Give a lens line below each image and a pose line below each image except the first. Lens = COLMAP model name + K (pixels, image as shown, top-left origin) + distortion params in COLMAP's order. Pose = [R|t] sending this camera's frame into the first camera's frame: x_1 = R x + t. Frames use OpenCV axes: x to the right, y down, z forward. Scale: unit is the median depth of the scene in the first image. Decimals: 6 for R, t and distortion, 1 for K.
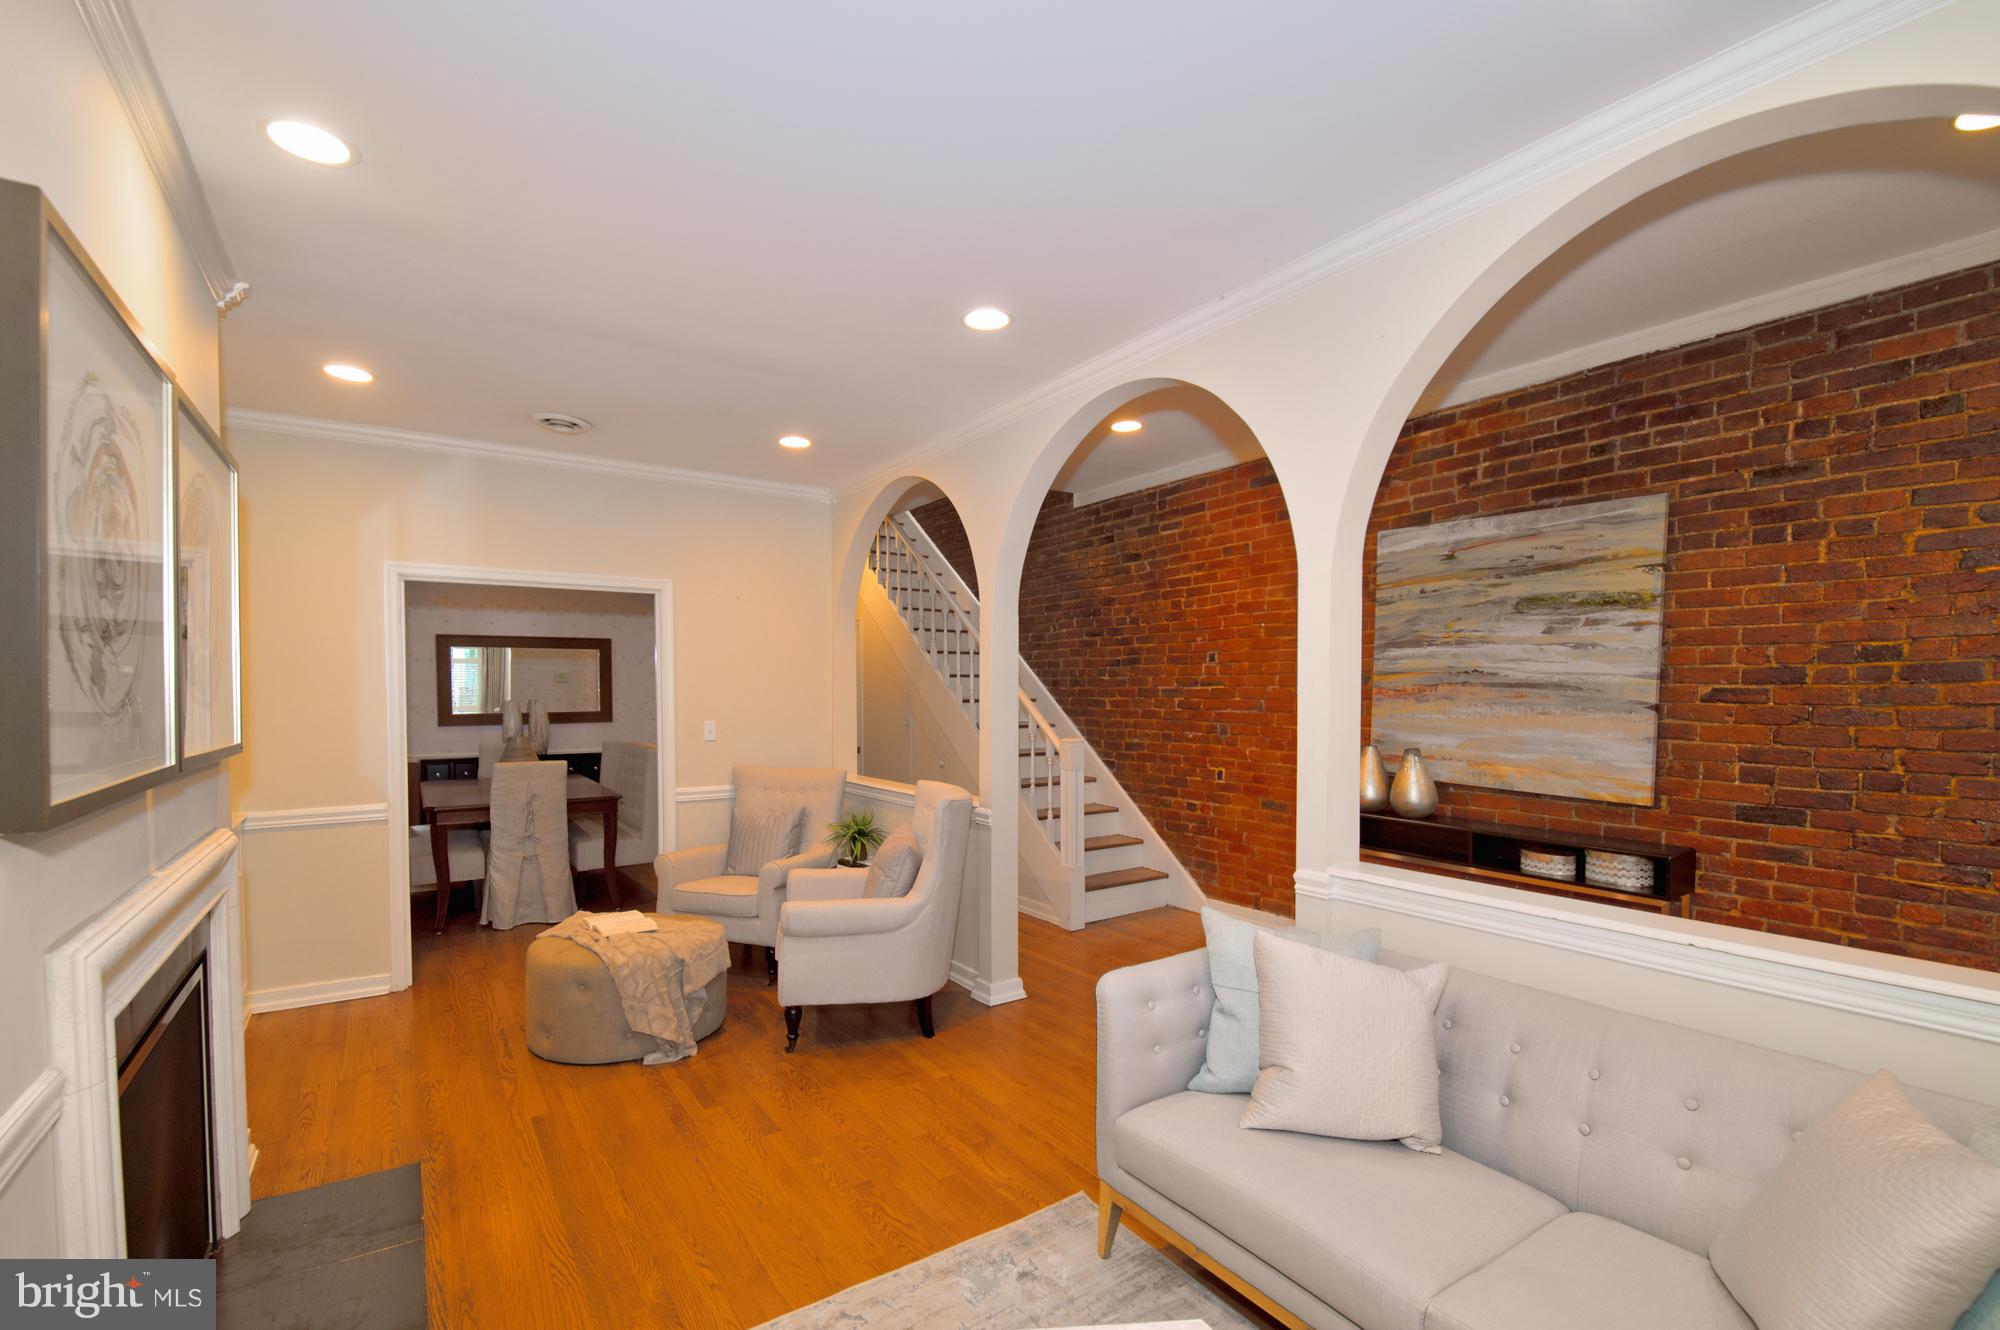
lens RADIAL K [[874.3, 0, 999.0], [0, 874.3, 718.4], [0, 0, 1]] dist [-0.000939, -0.000320]
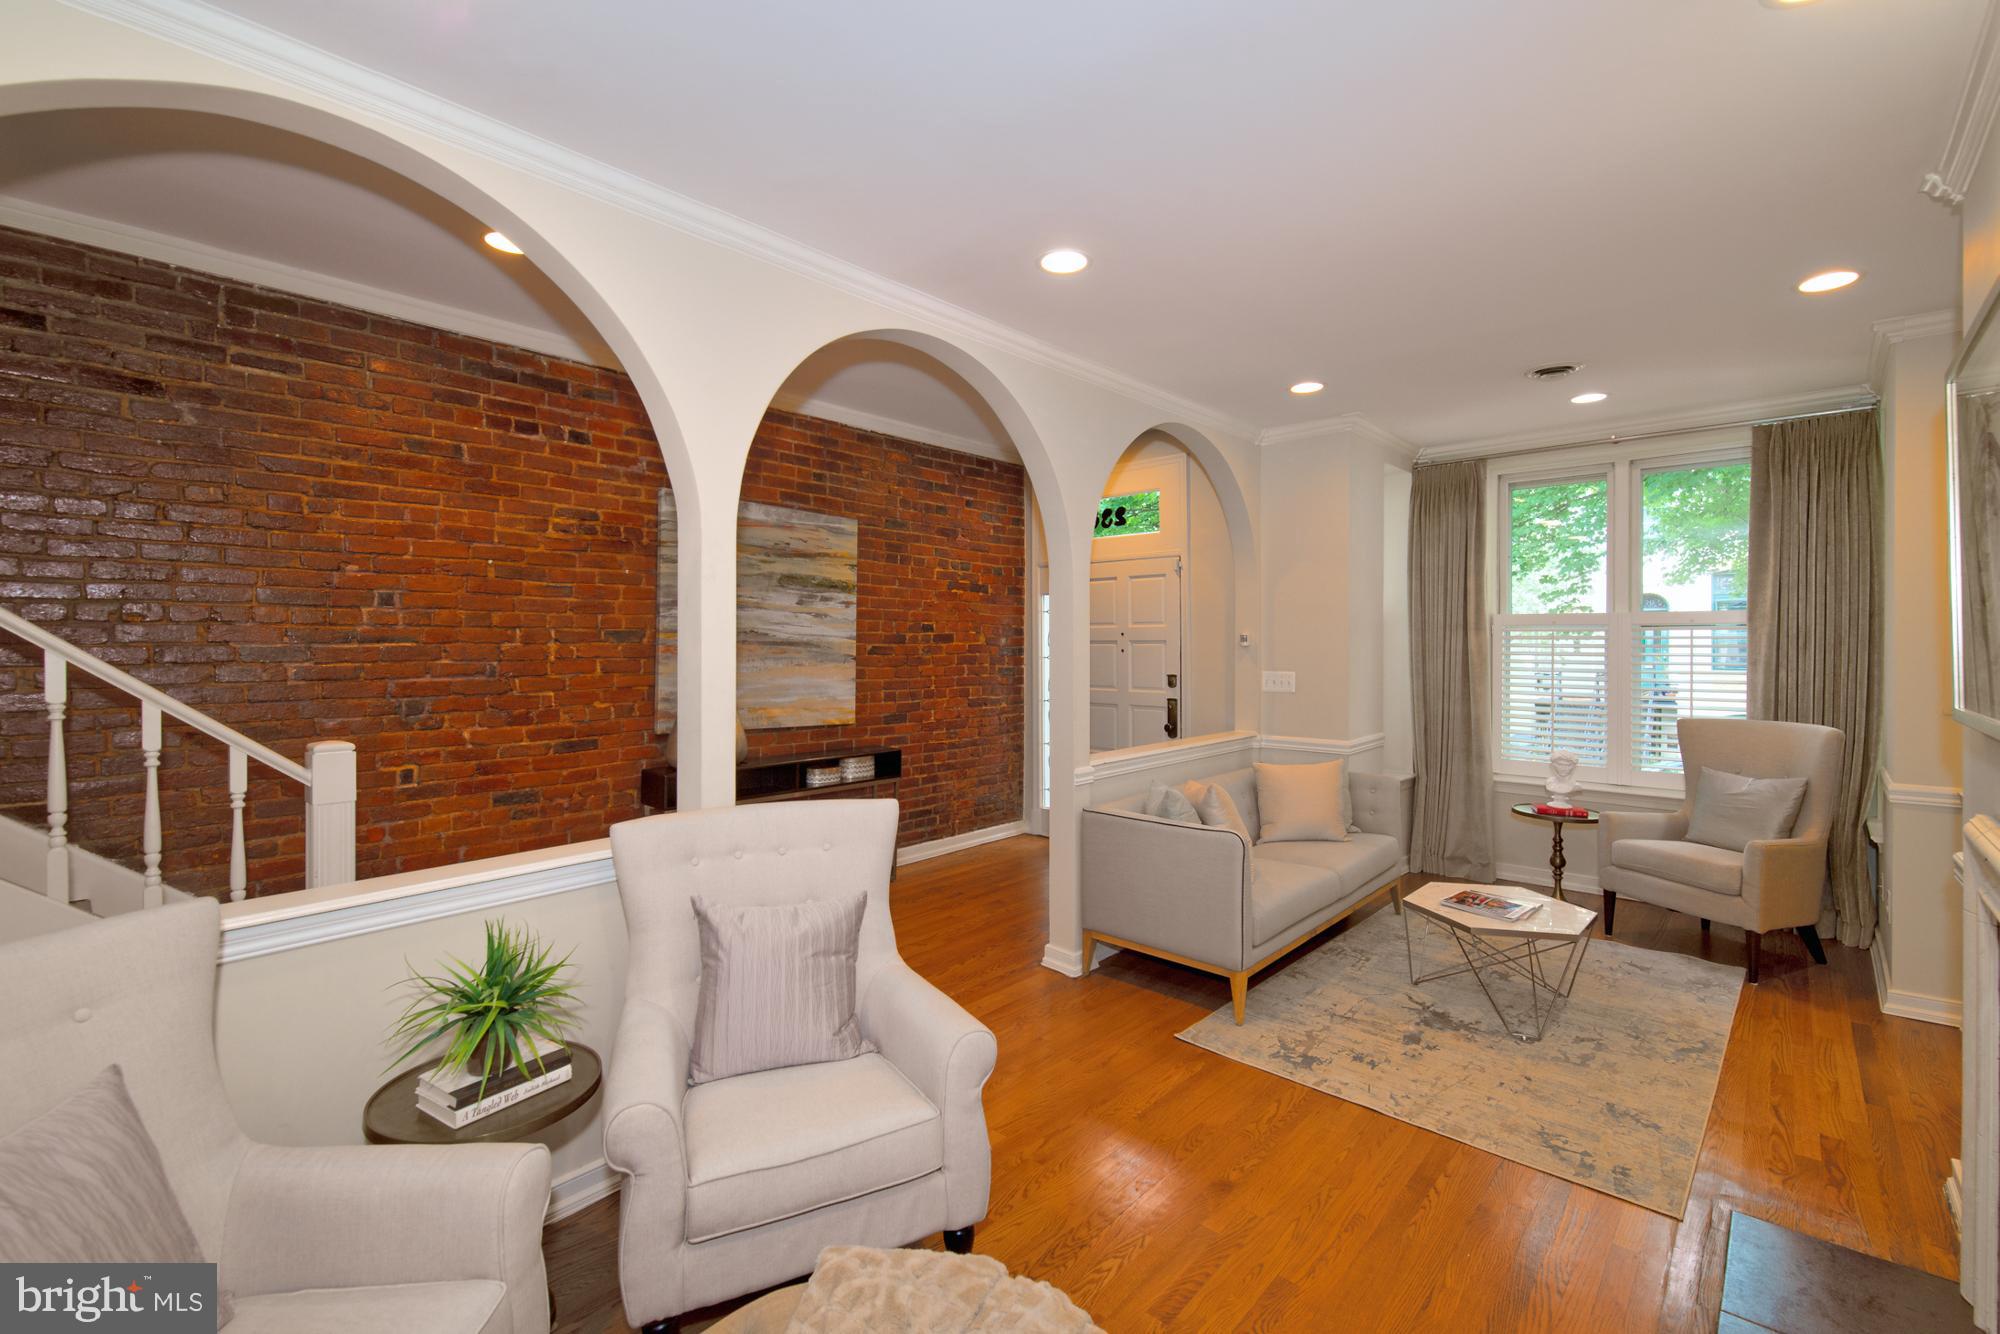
lens RADIAL K [[875.3, 0, 1000.0], [0, 875.3, 667.0], [0, 0, 1]] dist [0.002074, 0.000288]
pose [[-0.249317, -0.015112, 0.968304, -0.733820], [0.041650, 0.998786, 0.026312, -0.025278], [-0.967526, 0.046890, -0.248384, 1.047541]]
